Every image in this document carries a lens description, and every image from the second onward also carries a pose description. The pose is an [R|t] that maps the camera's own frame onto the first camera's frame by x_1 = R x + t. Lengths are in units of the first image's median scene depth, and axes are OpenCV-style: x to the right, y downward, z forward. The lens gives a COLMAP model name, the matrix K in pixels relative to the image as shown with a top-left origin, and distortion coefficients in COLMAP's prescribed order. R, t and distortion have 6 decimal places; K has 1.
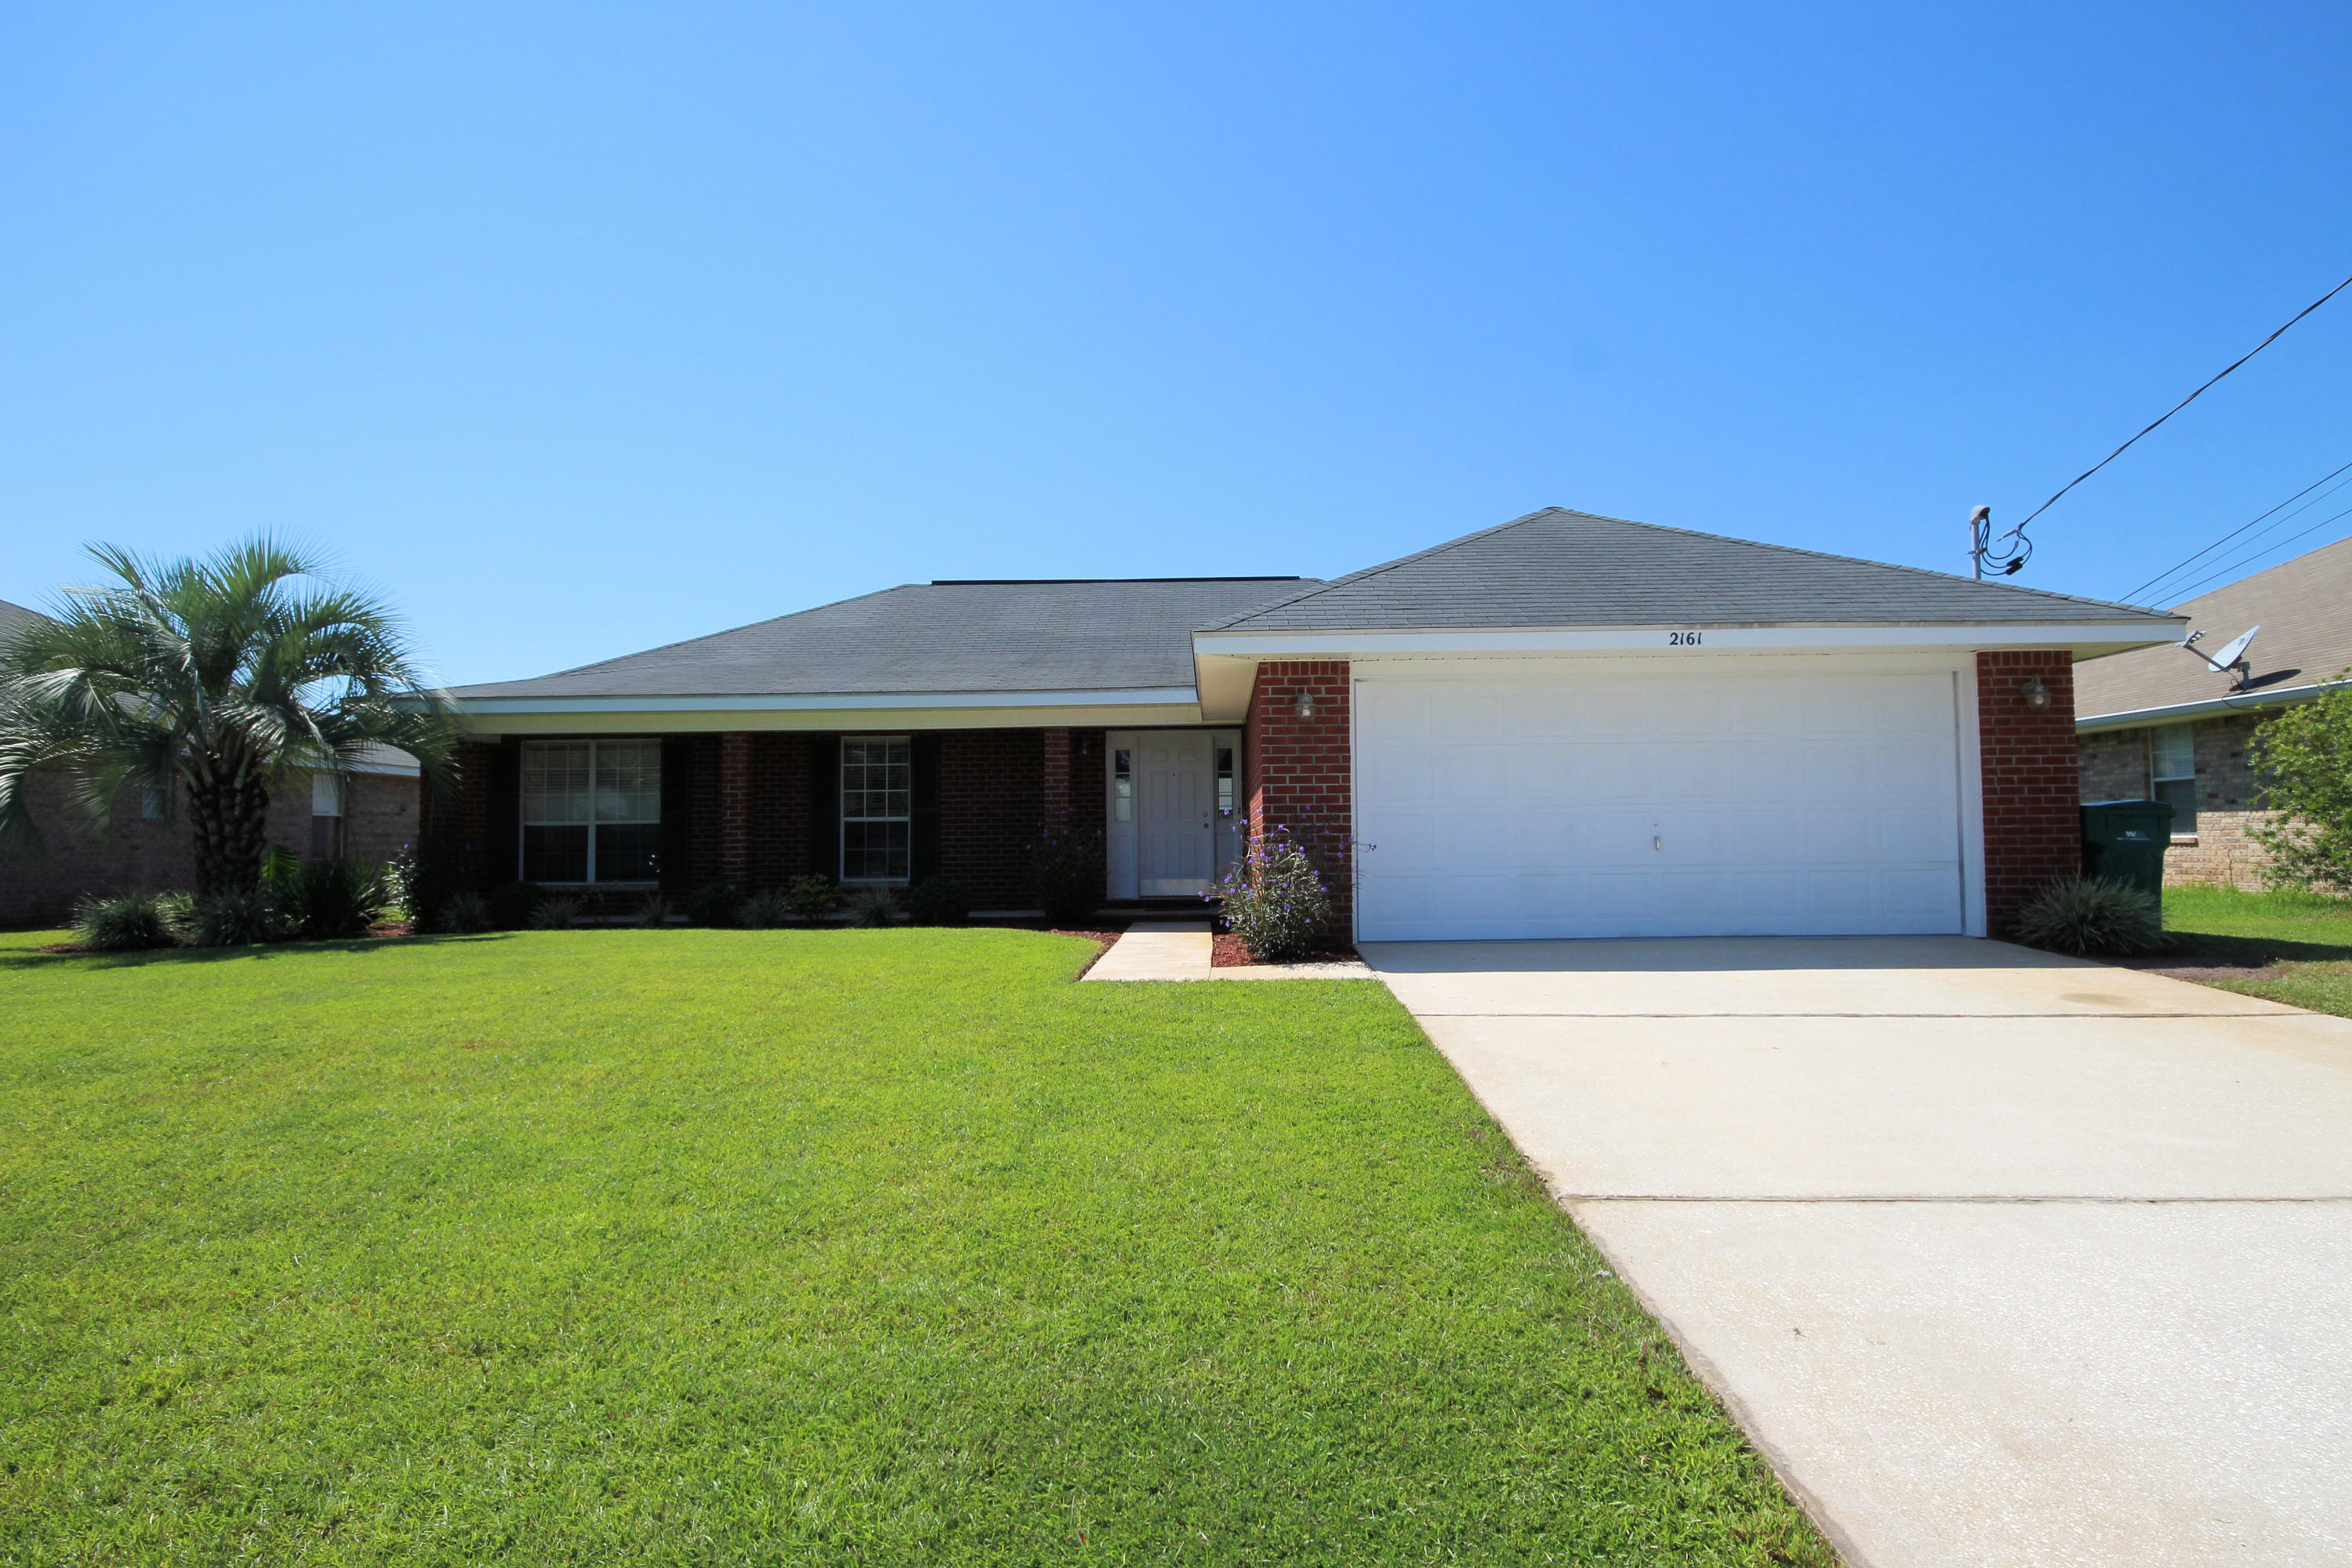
lens RADIAL K [[1311.7, 0, 1184.6], [0, 1311.7, 780.4], [0, 0, 1]] dist [0.011101, 0.000789]
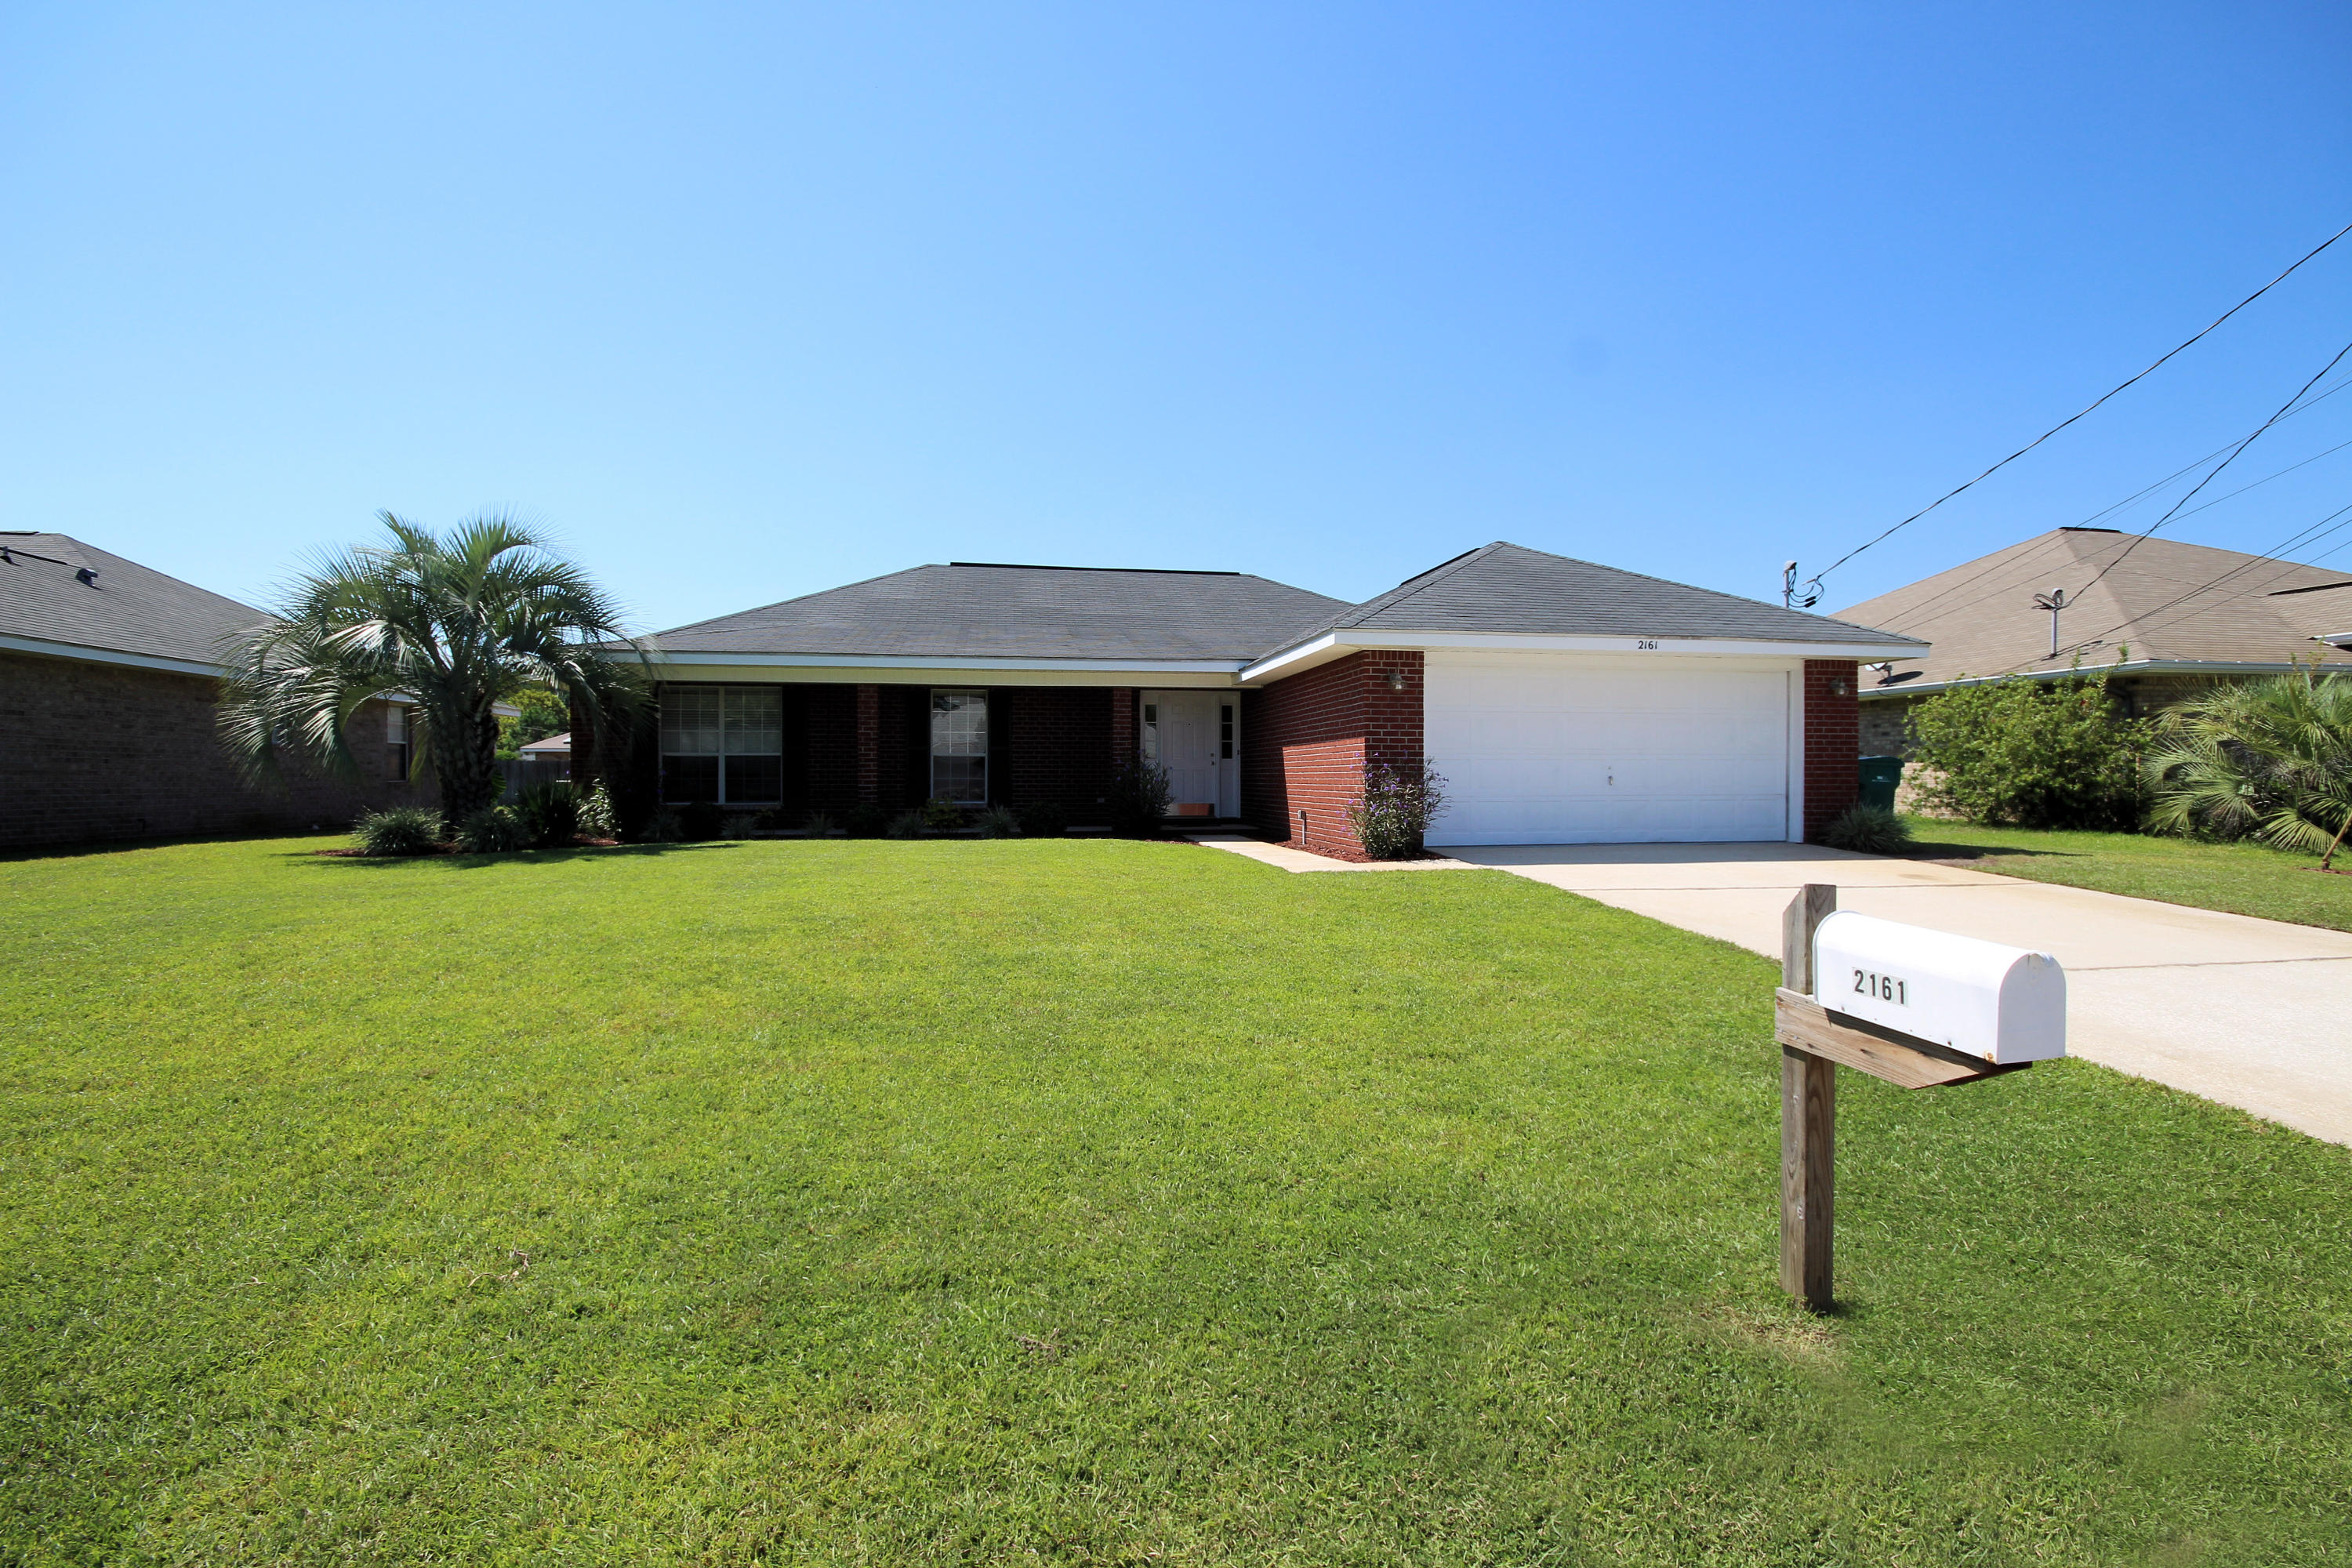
lens RADIAL K [[1093.7, 0, 1183.5], [0, 1093.7, 780.3], [0, 0, 1]] dist [0.002371, -0.008029]
pose [[0.981613, 0.010716, 0.190582, -0.279654], [-0.020375, 0.998601, 0.048793, -0.002520], [-0.189792, -0.051779, 0.980458, -0.101125]]
